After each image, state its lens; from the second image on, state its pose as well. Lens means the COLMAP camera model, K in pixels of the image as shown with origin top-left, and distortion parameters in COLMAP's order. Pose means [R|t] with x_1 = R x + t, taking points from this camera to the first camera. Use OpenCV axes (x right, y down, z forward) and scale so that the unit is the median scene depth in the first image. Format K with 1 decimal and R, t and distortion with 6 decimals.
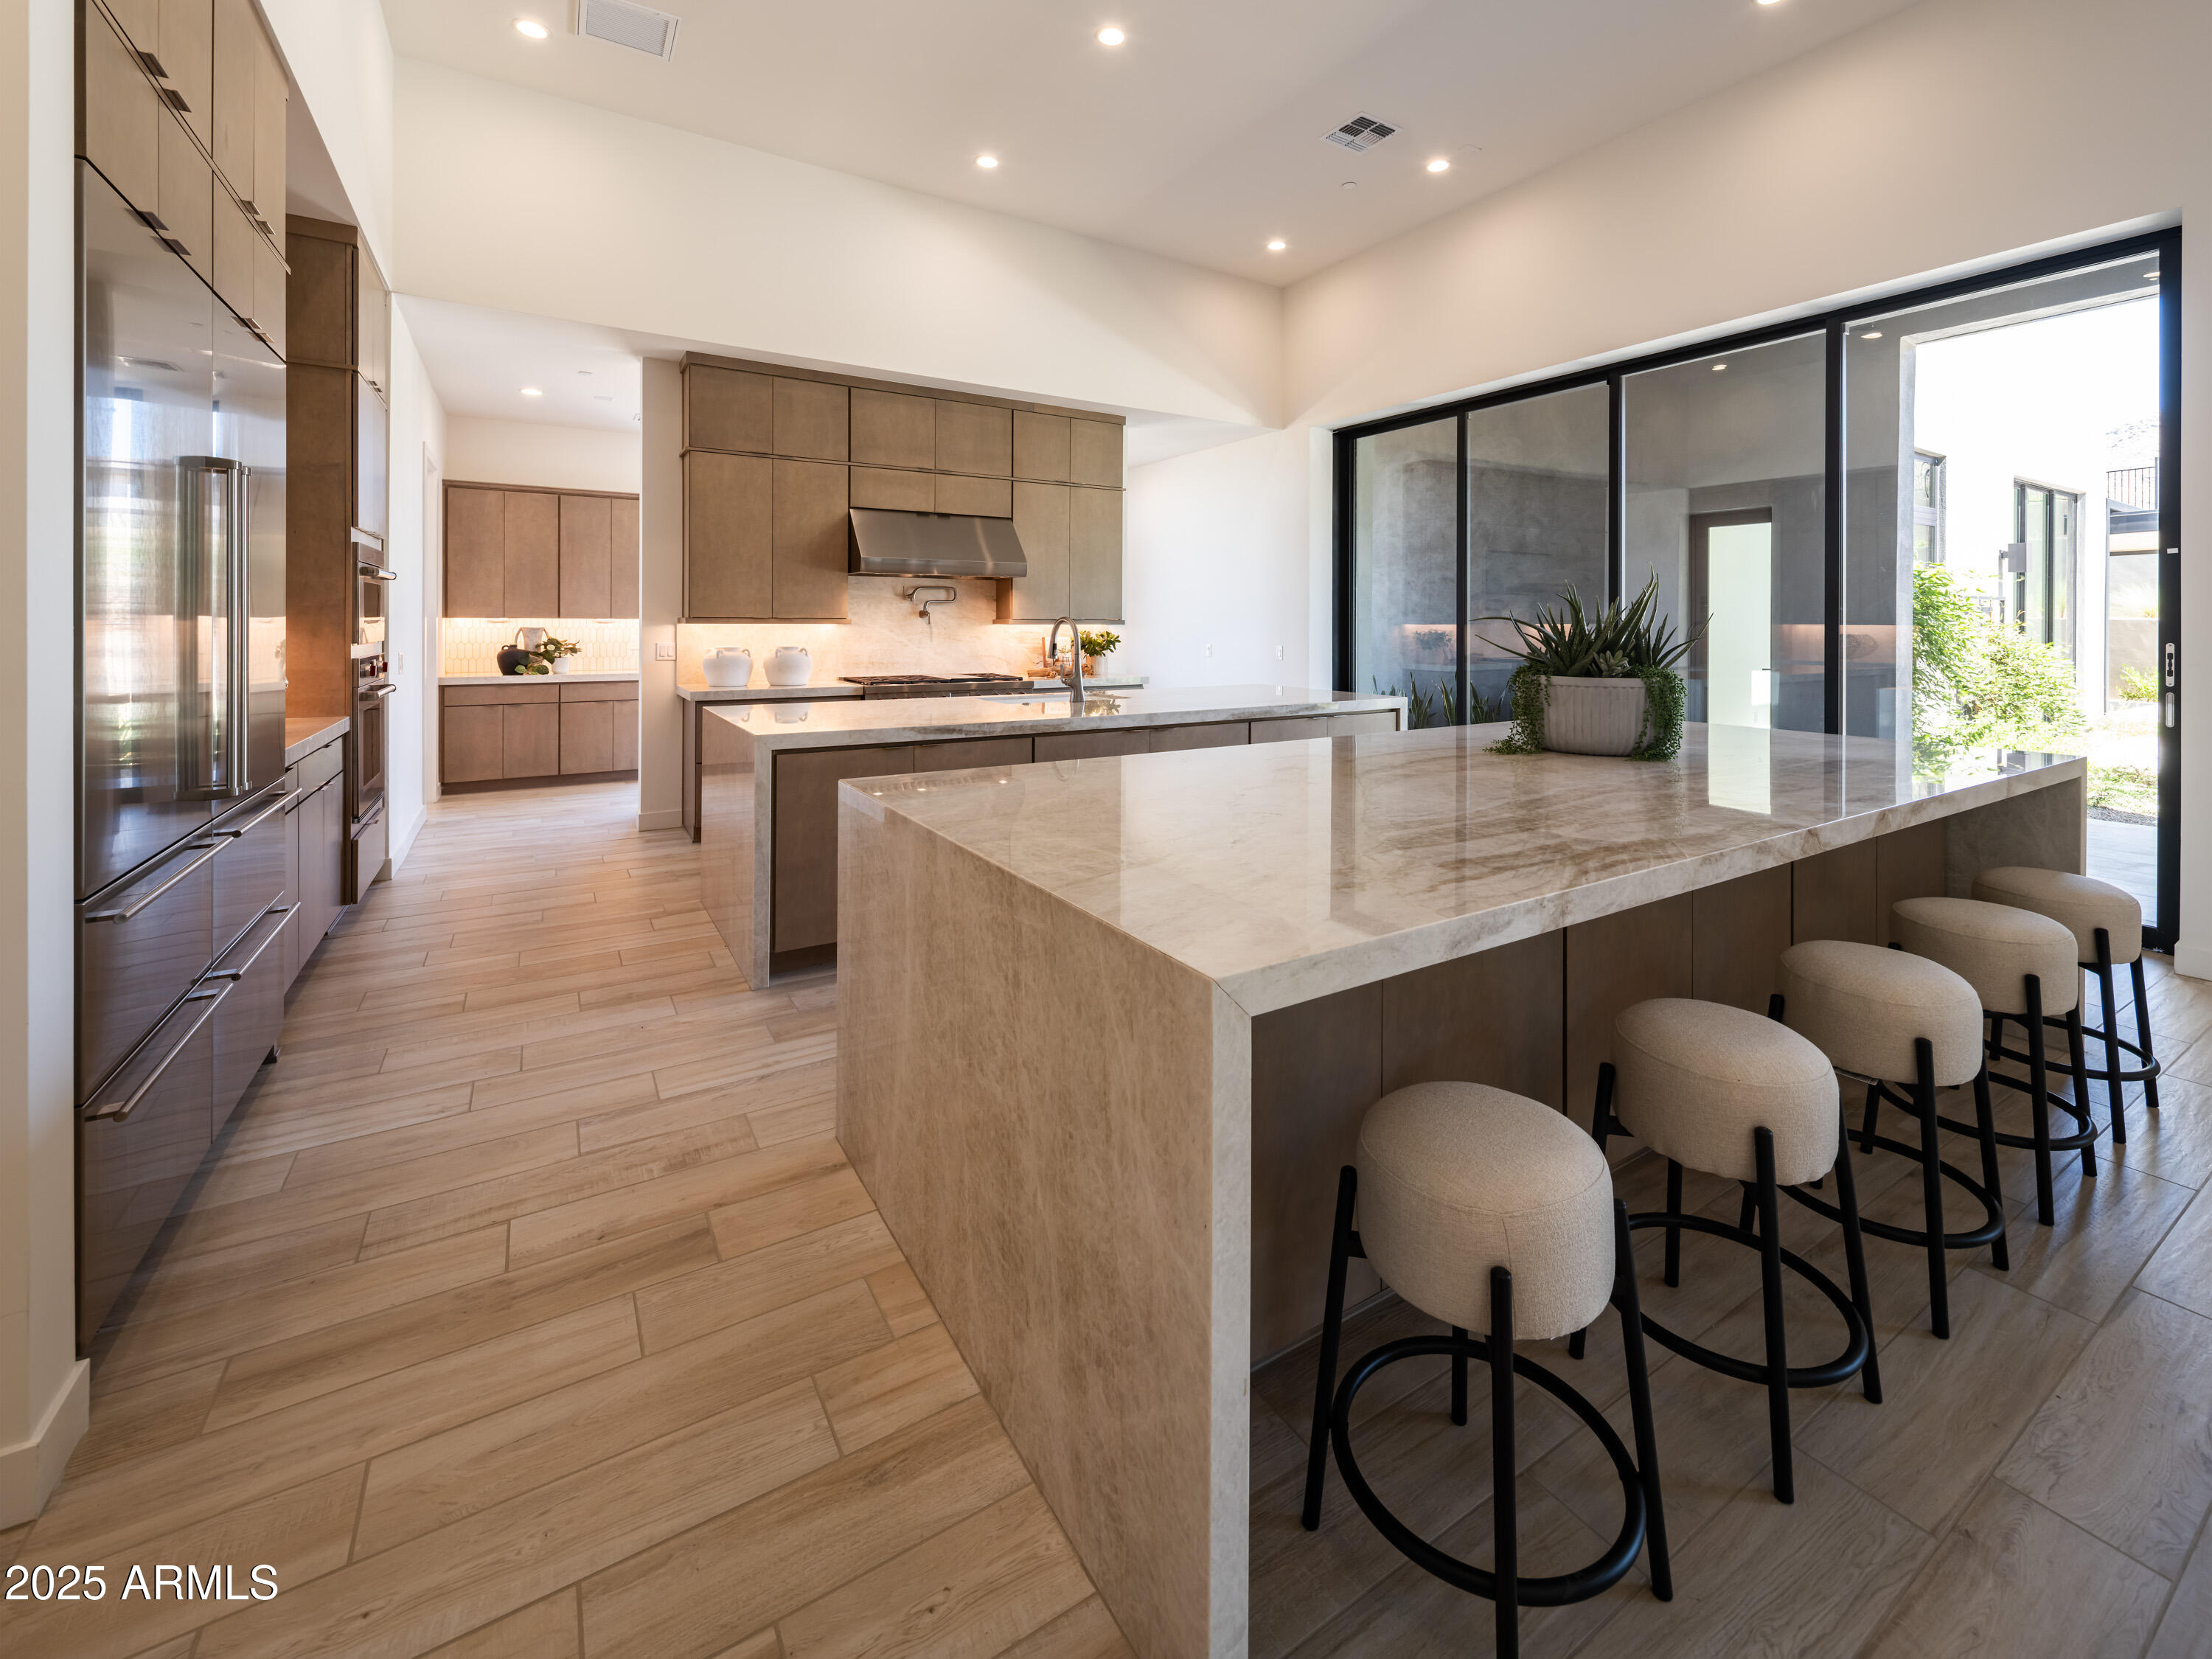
lens RADIAL K [[946.5, 0, 1137.9], [0, 946.5, 632.6], [0, 0, 1]] dist [0.013156, -0.000261]
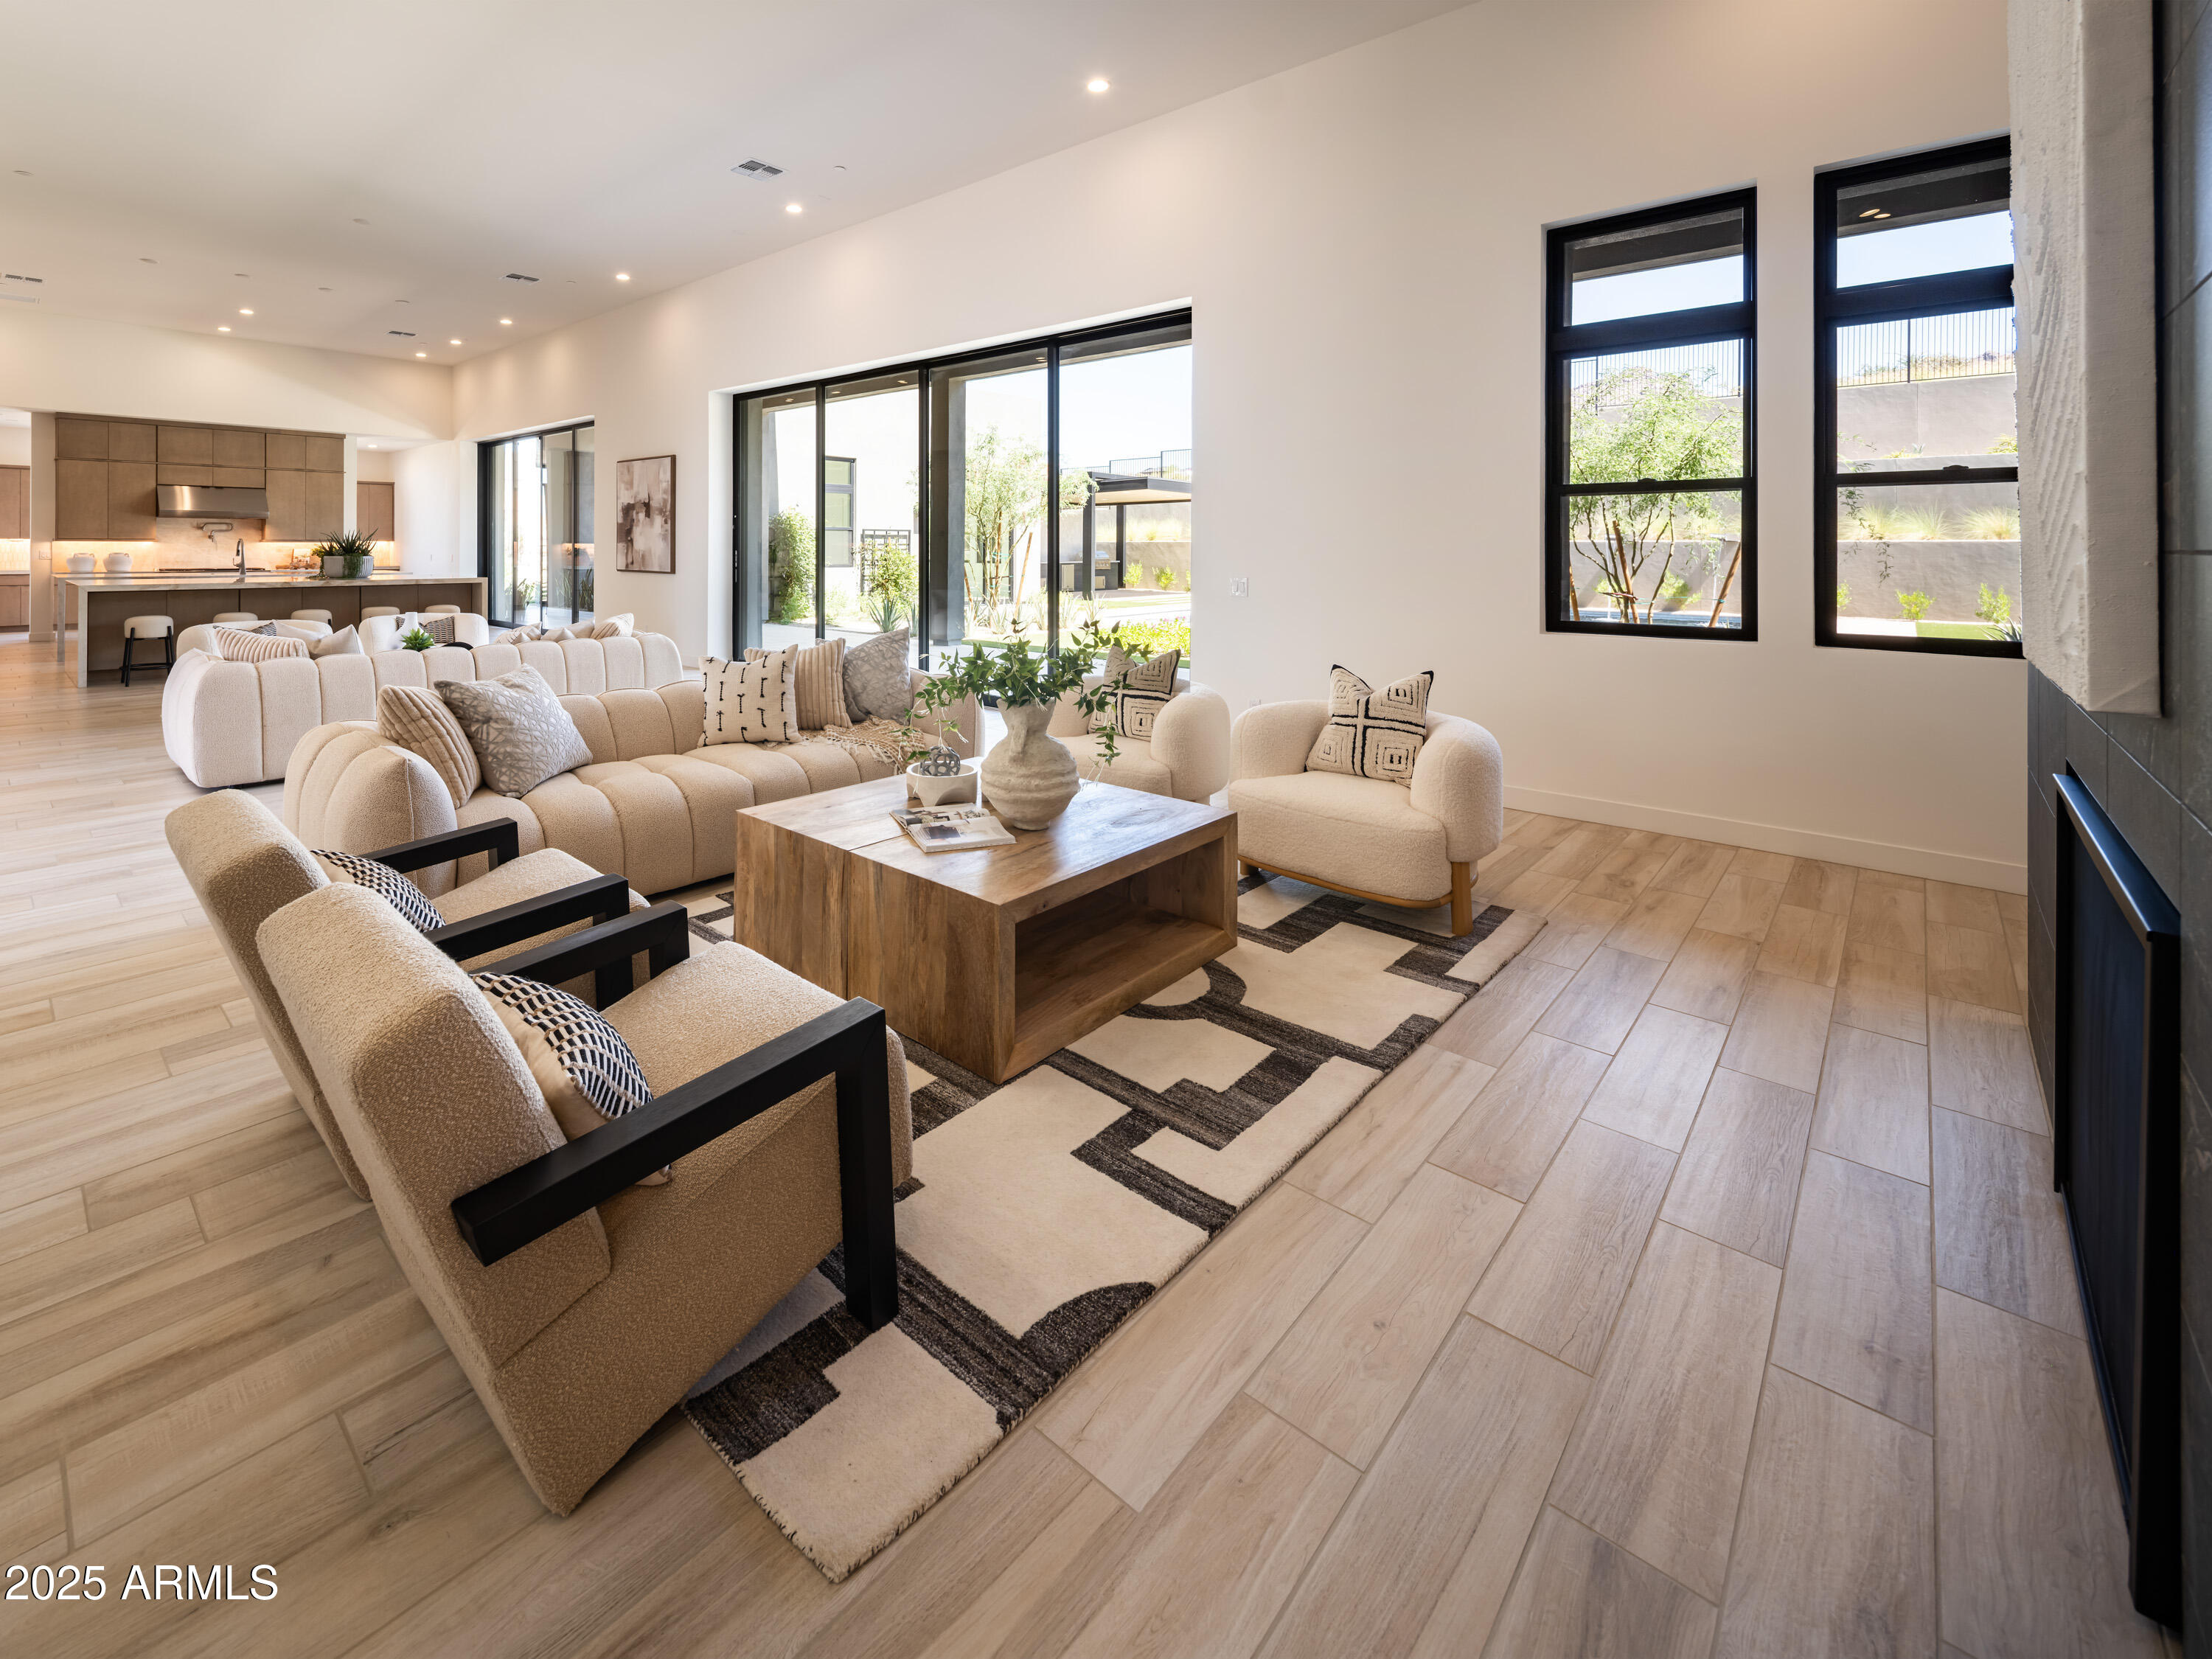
lens RADIAL K [[973.6, 0, 1038.3], [0, 973.6, 547.1], [0, 0, 1]] dist [-0.008968, 0.000083]
pose [[0.964107, 0.001360, 0.265509, 0.922139], [0.000268, 0.999981, -0.006095, 0.014983], [-0.265513, 0.005948, 0.964089, -1.429964]]
